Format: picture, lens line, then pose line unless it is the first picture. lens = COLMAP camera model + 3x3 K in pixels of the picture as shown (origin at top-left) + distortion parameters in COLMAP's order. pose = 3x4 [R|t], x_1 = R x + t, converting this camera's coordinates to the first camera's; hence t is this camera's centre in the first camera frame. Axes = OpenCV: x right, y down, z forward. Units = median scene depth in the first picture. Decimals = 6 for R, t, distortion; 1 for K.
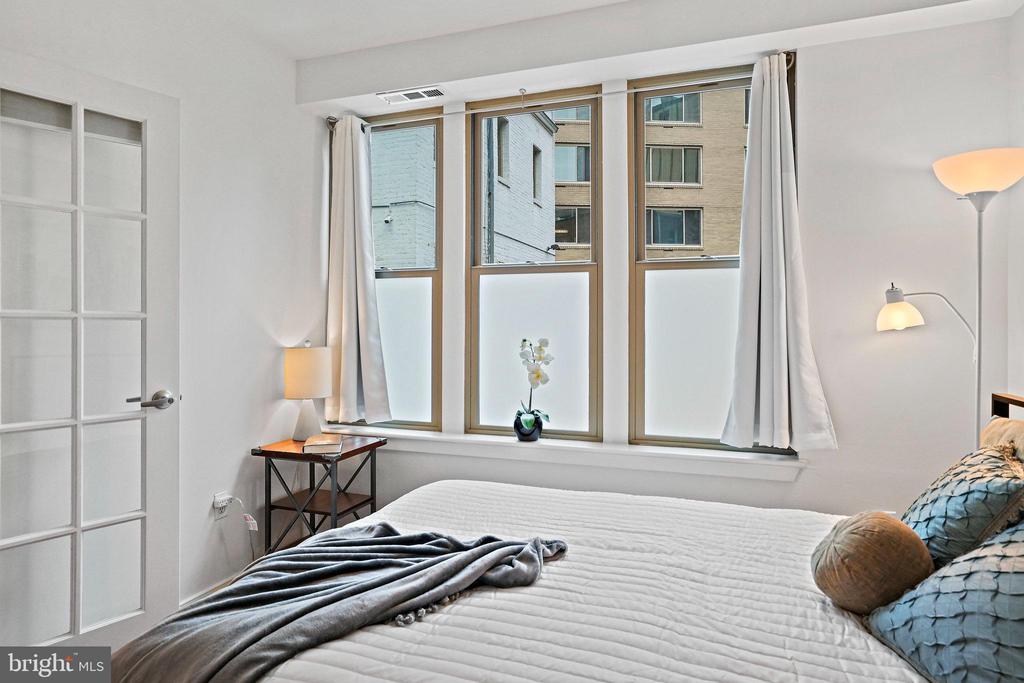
lens RADIAL K [[595.5, 0, 516.0], [0, 595.5, 336.1], [0, 0, 1]] dist [-0.000716, 0.000715]
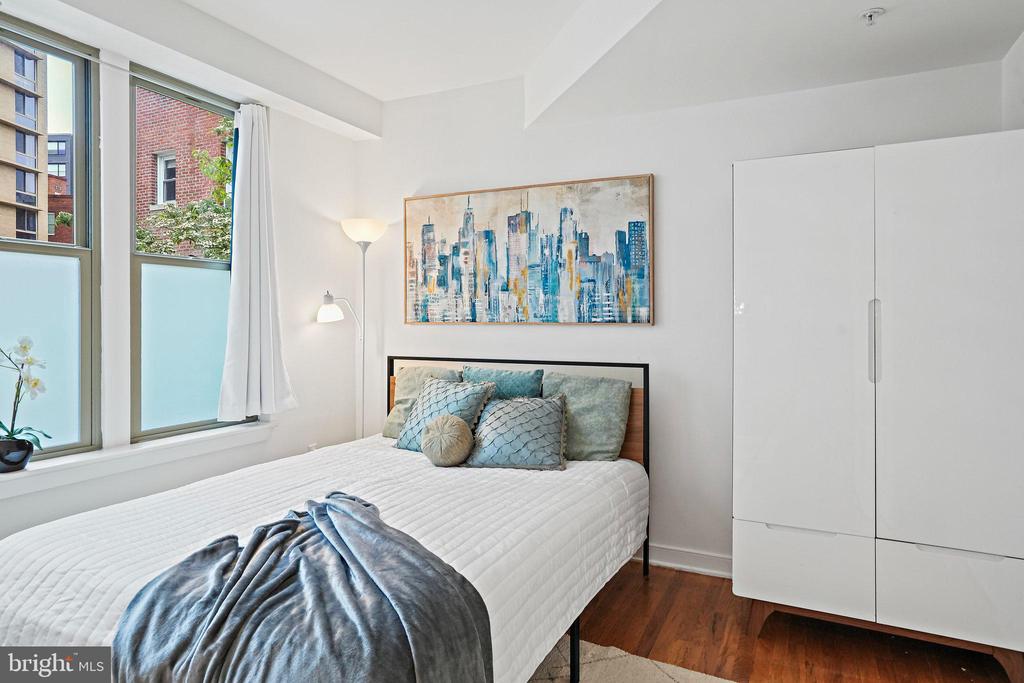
lens RADIAL K [[611.9, 0, 508.7], [0, 611.9, 321.1], [0, 0, 1]] dist [-0.031307, 0.033077]
pose [[0.097797, -0.005005, 0.995194, -0.720129], [0.007978, 0.999959, 0.004245, -0.013669], [-0.995174, 0.007525, 0.097833, 0.305783]]
